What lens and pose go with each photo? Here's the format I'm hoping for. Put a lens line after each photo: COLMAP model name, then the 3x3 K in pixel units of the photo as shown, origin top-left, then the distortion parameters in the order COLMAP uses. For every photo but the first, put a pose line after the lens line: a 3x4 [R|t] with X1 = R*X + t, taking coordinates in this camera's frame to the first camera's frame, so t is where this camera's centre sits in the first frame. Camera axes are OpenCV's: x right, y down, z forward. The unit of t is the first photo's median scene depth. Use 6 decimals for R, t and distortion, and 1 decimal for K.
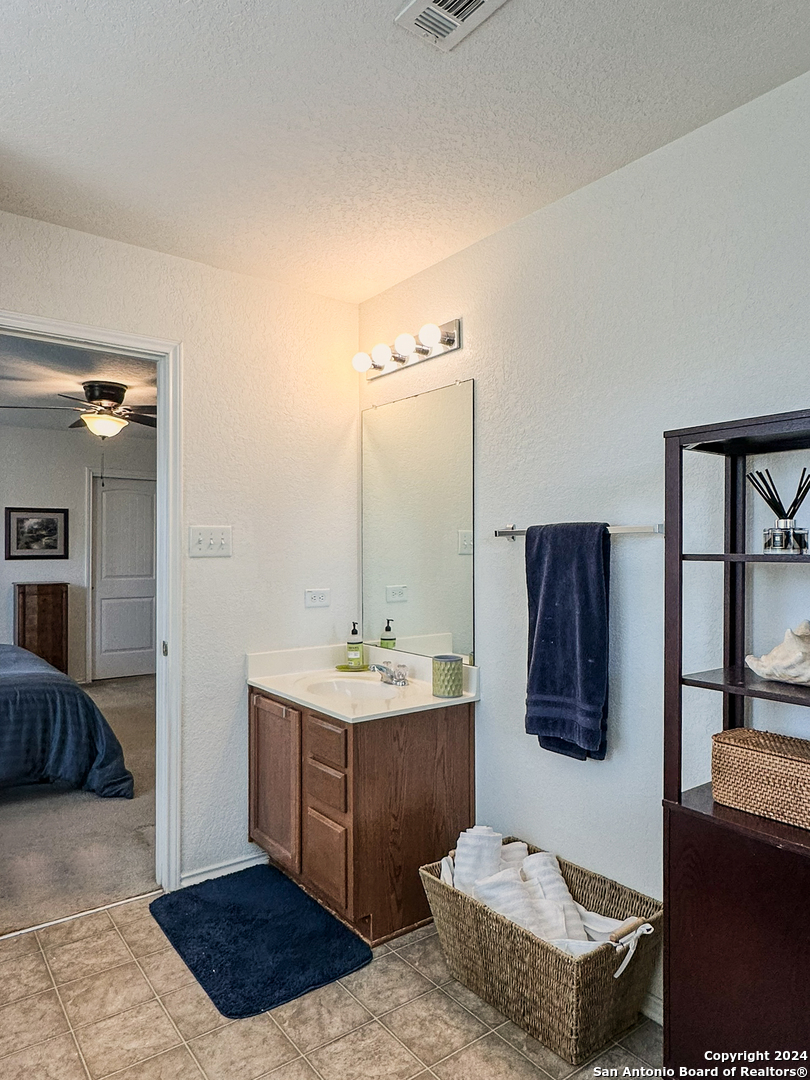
lens RADIAL K [[672.8, 0, 405.0], [0, 672.8, 540.0], [0, 0, 1]] dist [-0.005022, -0.000875]
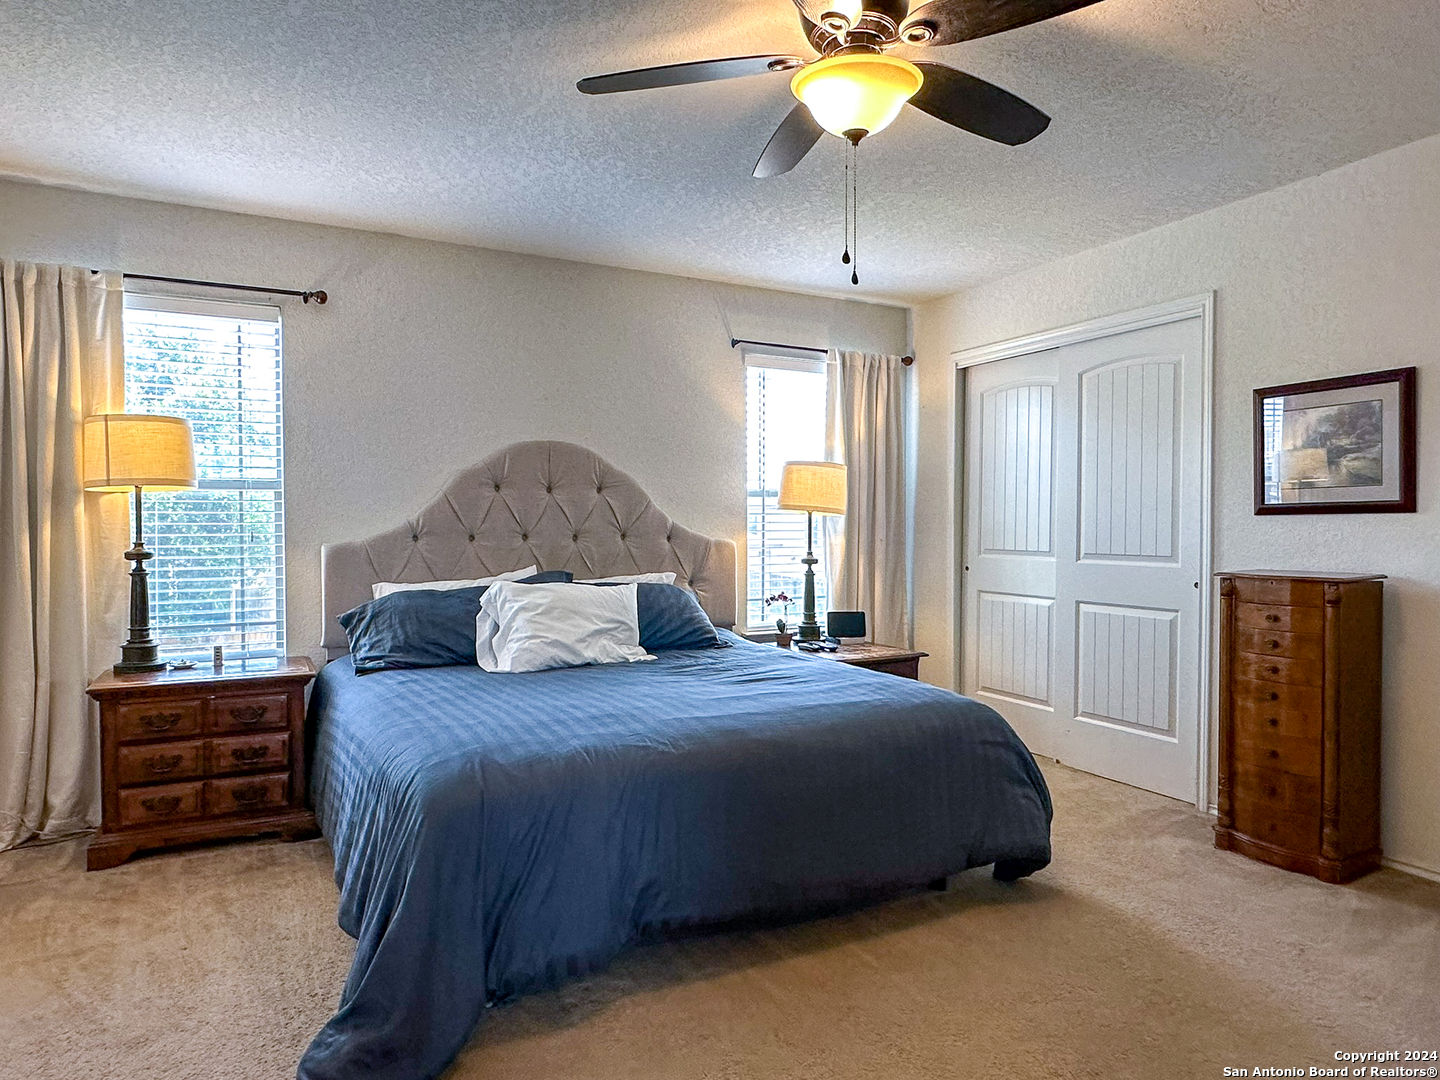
lens RADIAL K [[897.1, 0, 720.0], [0, 897.1, 540.0], [0, 0, 1]] dist [-0.005022, -0.000875]
pose [[-0.164971, 0.011633, -0.986230, 0.057109], [0.016489, 0.999823, 0.009035, 0.237045], [0.986161, -0.014772, -0.165134, 5.312937]]
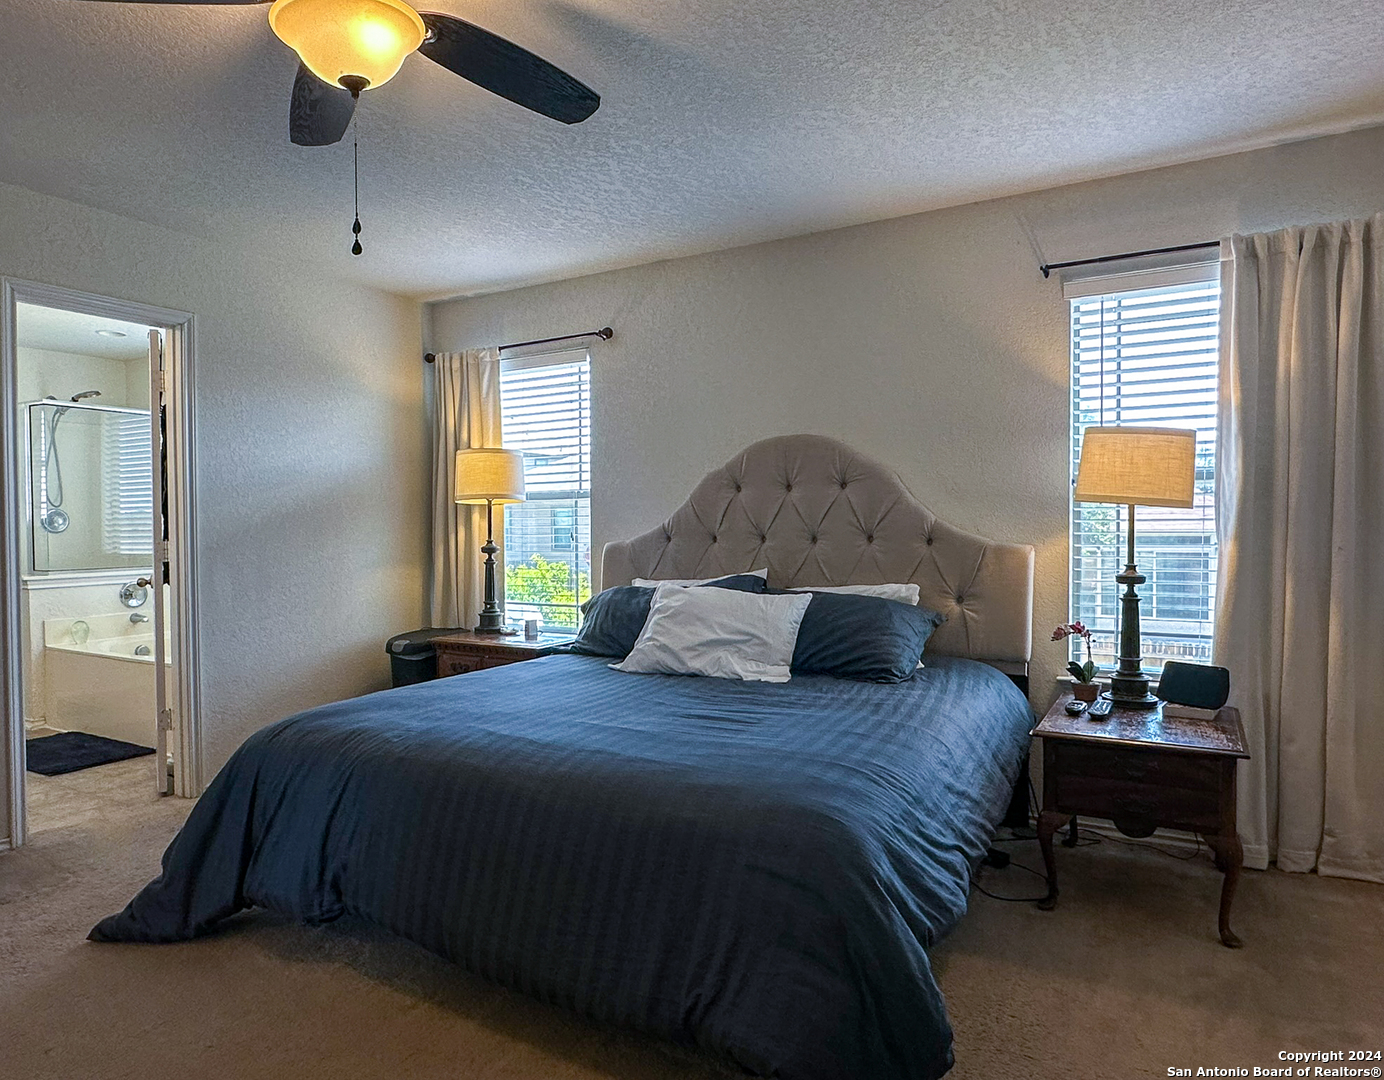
lens RADIAL K [[907.9, 0, 692.0], [0, 907.9, 540.0], [0, 0, 1]] dist [0.001673, -0.001301]
pose [[-0.934066, 0.008248, -0.357005, -1.903319], [0.009468, 0.999954, -0.001669, 0.253869], [0.356975, -0.004939, -0.934101, 7.139819]]
